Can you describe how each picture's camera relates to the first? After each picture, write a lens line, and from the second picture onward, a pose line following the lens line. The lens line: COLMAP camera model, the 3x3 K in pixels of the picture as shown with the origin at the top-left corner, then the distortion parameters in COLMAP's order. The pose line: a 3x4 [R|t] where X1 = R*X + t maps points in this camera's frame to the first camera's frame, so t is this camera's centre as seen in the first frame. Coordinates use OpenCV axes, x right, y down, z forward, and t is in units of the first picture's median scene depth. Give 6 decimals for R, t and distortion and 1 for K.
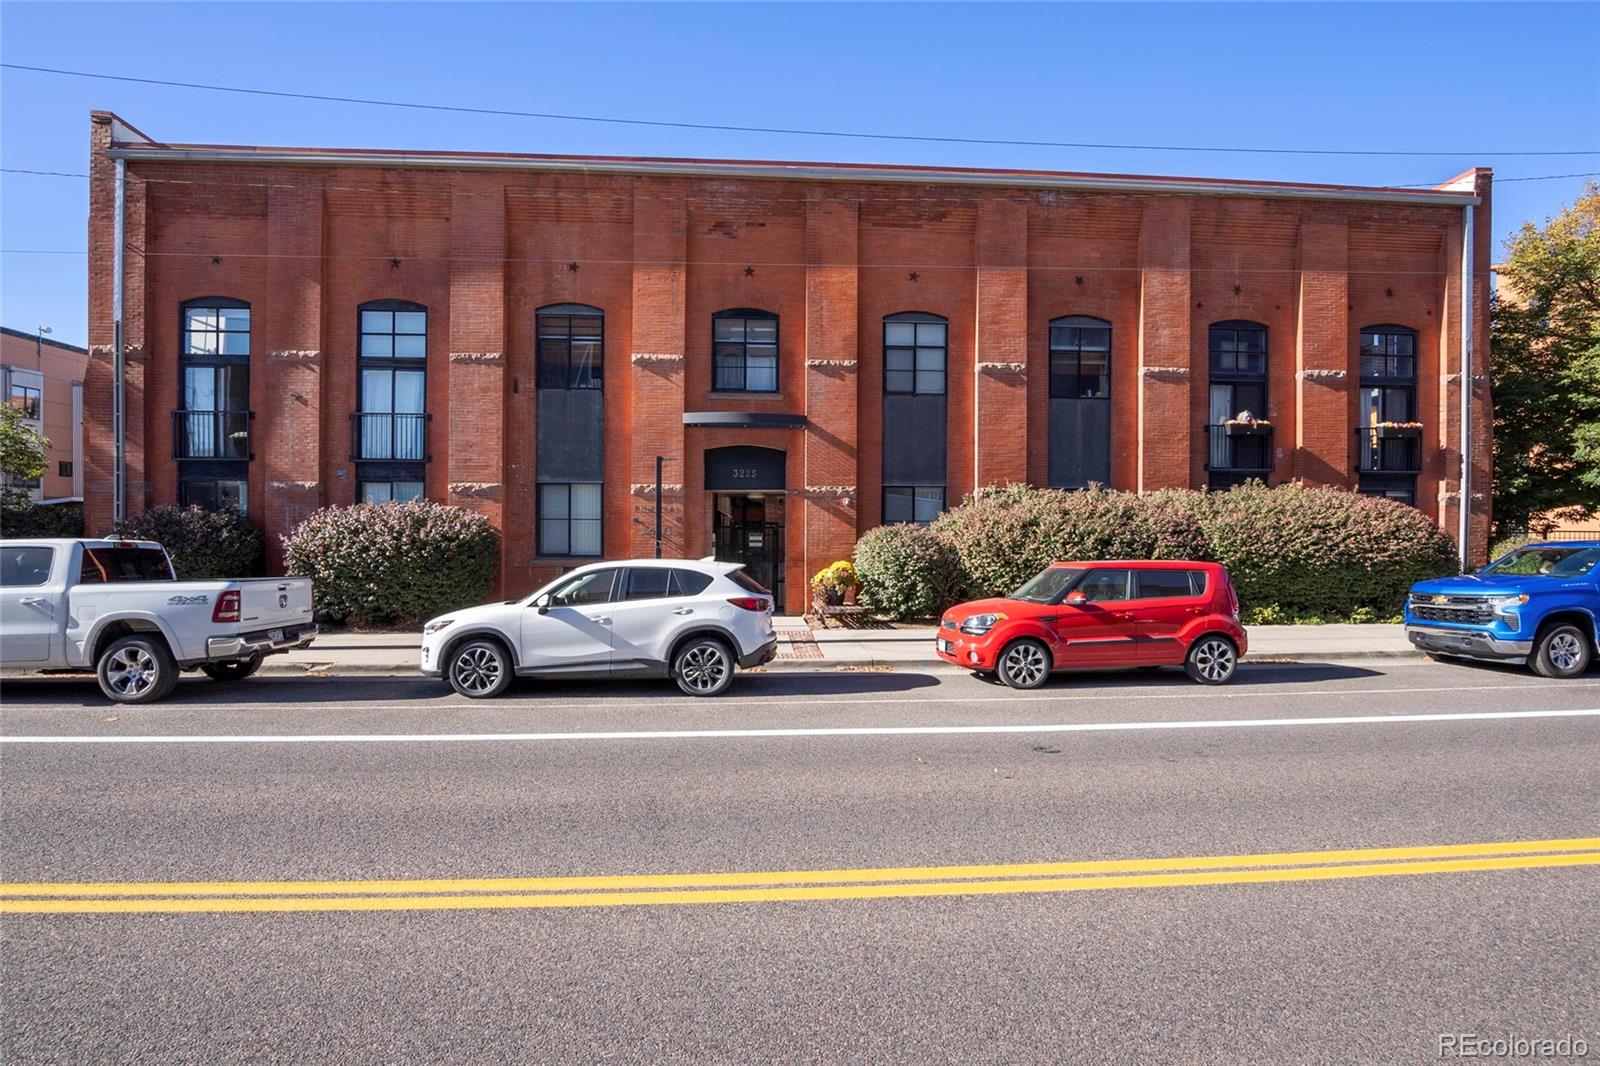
lens RADIAL K [[784.4, 0, 800.8], [0, 784.4, 542.5], [0, 0, 1]] dist [-0.001228, -0.000564]
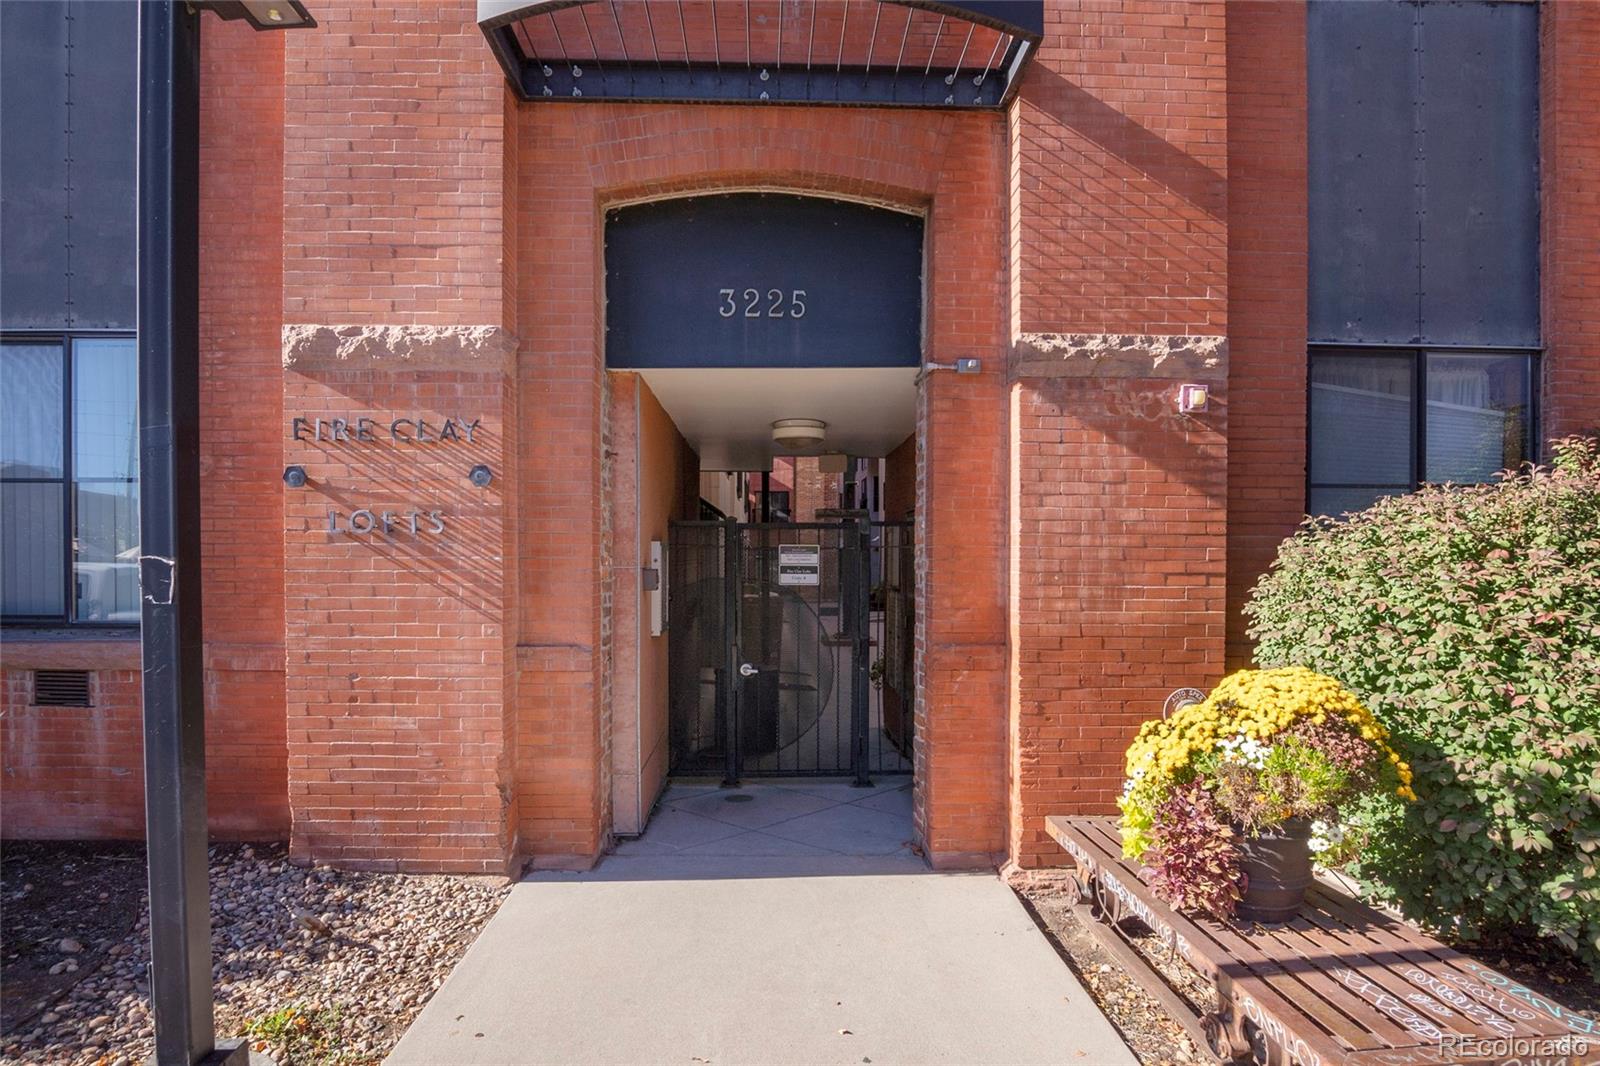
lens RADIAL K [[759.0, 0, 796.4], [0, 759.0, 581.5], [0, 0, 1]] dist [-0.000206, -0.000079]
pose [[0.999526, -0.000989, -0.030771, -0.053763], [0.001168, 0.999983, 0.005789, 0.002038], [0.030764, -0.005822, 0.999510, 0.763552]]
